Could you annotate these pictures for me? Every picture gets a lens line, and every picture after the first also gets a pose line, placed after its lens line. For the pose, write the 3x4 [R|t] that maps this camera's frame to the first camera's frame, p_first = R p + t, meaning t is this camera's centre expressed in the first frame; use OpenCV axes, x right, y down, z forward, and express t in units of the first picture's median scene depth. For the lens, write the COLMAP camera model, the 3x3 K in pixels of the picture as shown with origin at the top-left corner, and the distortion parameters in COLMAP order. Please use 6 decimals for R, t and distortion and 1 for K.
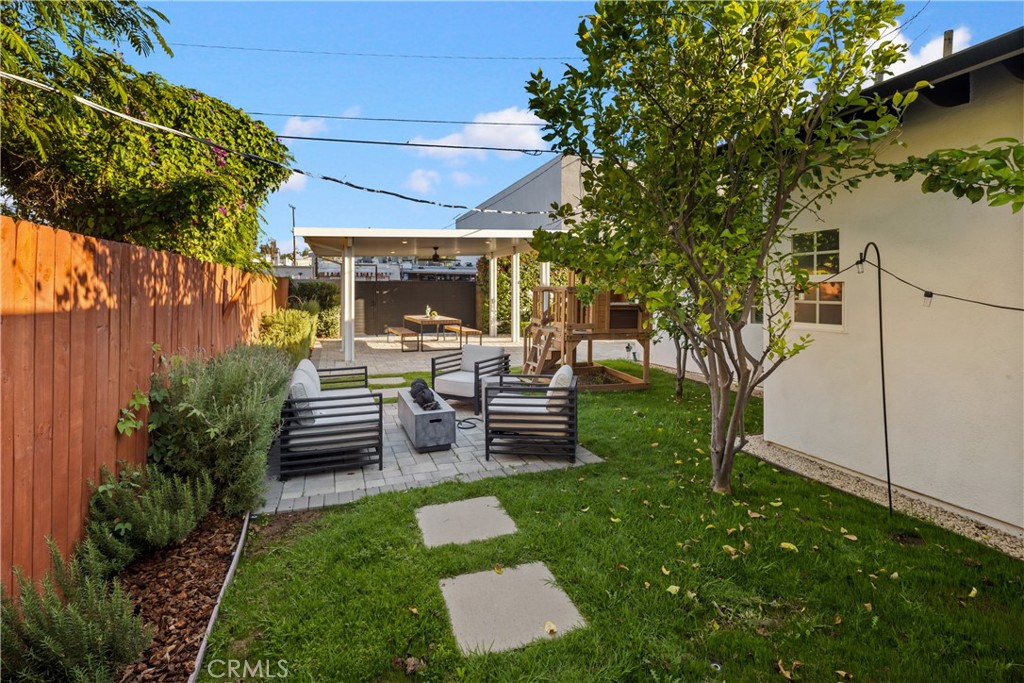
lens RADIAL K [[500.6, 0, 510.7], [0, 500.6, 291.5], [0, 0, 1]] dist [0.002757, -0.000578]
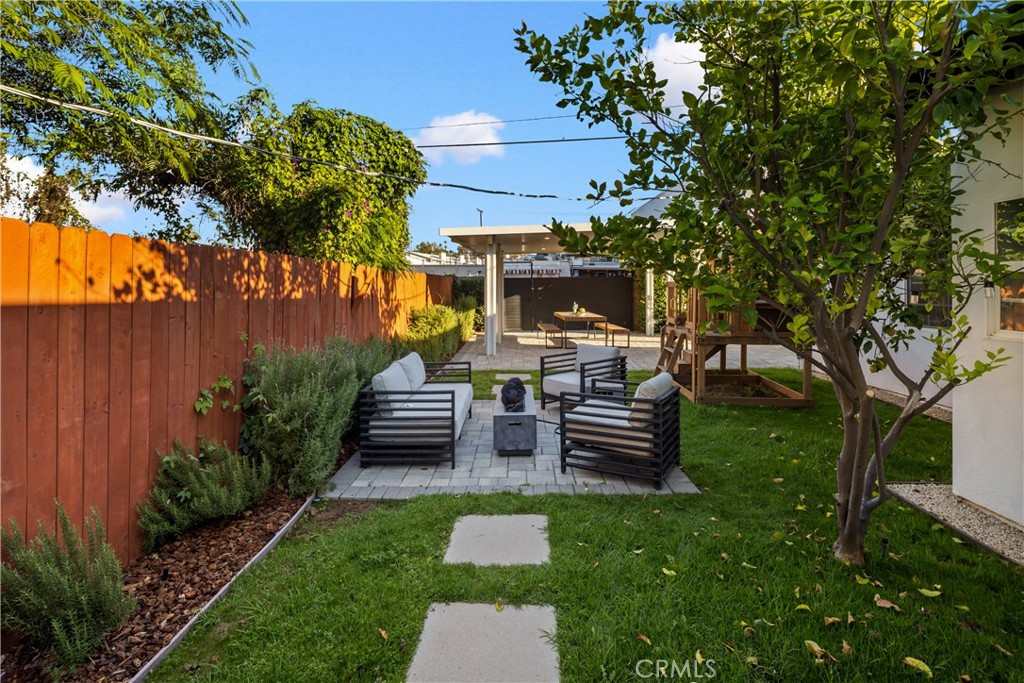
lens RADIAL K [[499.7, 0, 509.6], [0, 499.7, 286.1], [0, 0, 1]] dist [0.001546, -0.001538]
pose [[0.935415, -0.002381, -0.353544, 0.210009], [0.000948, 0.999991, -0.004227, 0.003264], [0.353550, 0.003619, 0.935408, 0.135153]]
